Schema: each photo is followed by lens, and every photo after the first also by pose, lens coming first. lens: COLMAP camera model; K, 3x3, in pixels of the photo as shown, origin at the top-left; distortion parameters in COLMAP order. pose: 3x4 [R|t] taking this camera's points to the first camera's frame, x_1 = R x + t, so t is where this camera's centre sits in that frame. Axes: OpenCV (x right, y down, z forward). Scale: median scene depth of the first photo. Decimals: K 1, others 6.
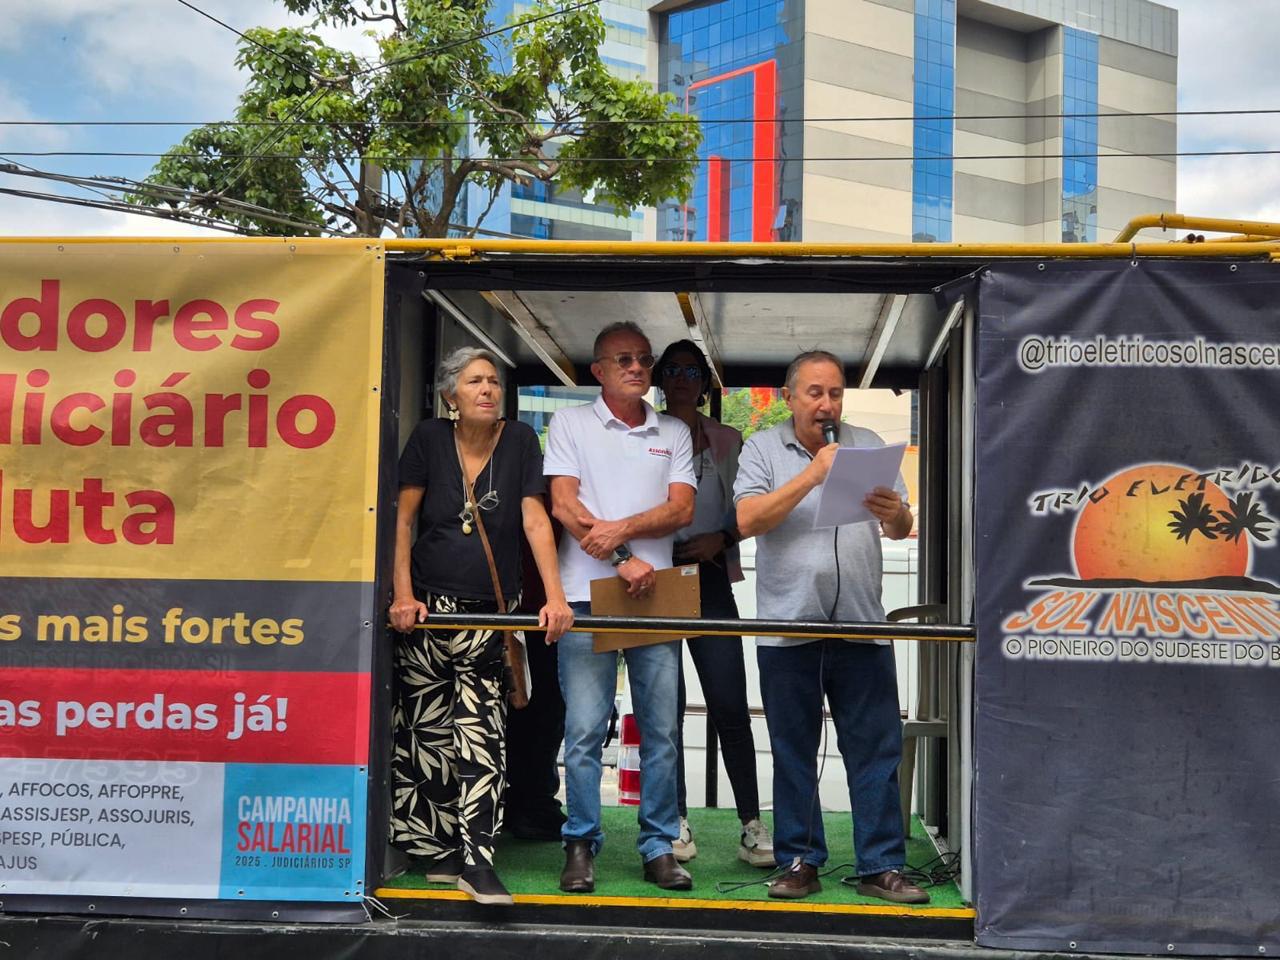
lens RADIAL K [[1499.6, 0, 640.0], [0, 1499.6, 480.0], [0, 0, 1]] dist [0.108381, -0.018431]
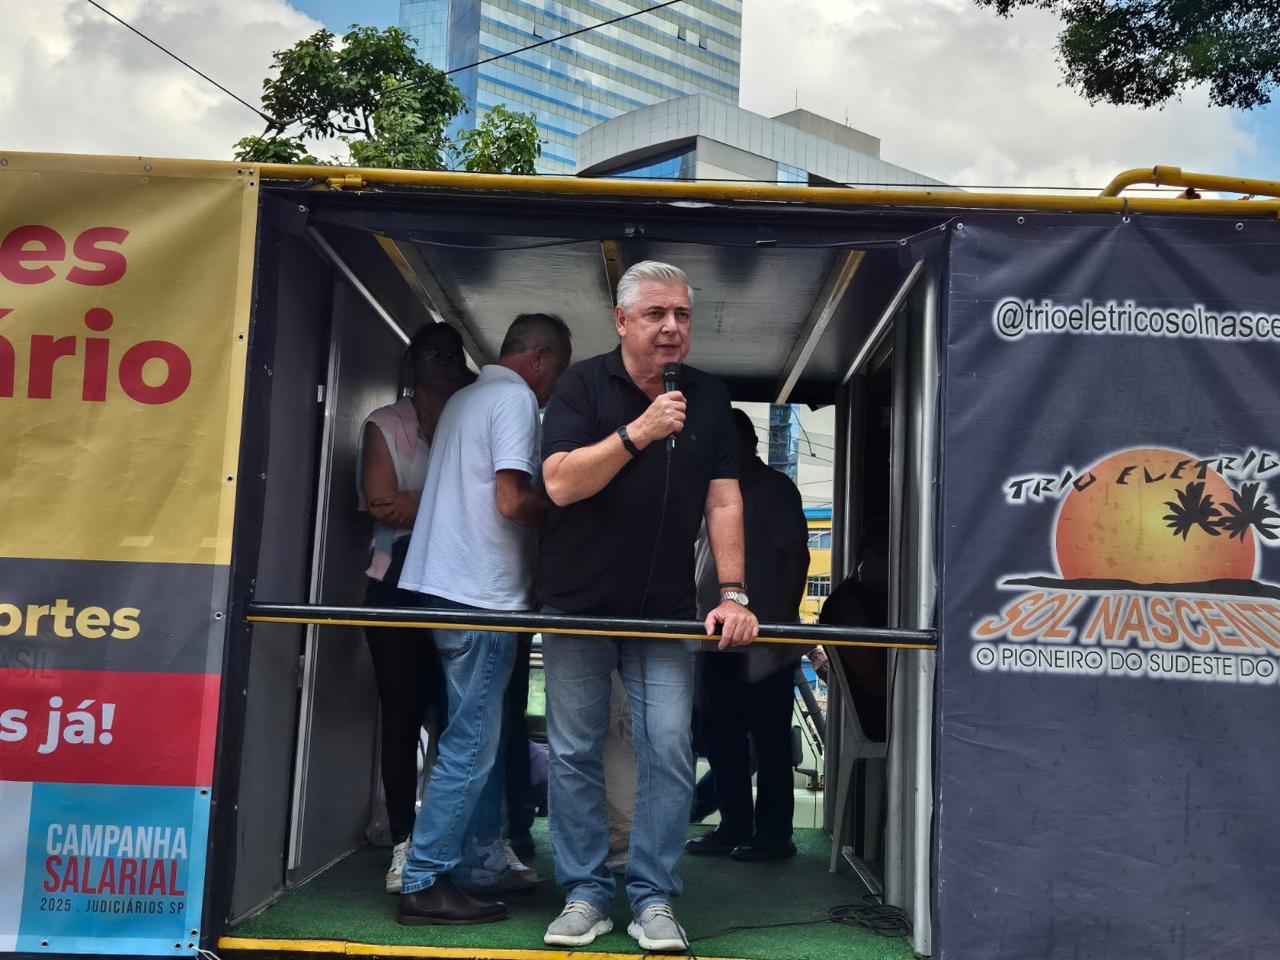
lens RADIAL K [[1230.9, 0, 640.0], [0, 1230.9, 480.0], [0, 0, 1]] dist [0.083815, -0.001301]
pose [[0.997453, 0.028388, 0.065437, 0.003748], [-0.026365, 0.999154, -0.031560, 0.037627], [-0.066278, 0.029755, 0.997357, 0.306859]]
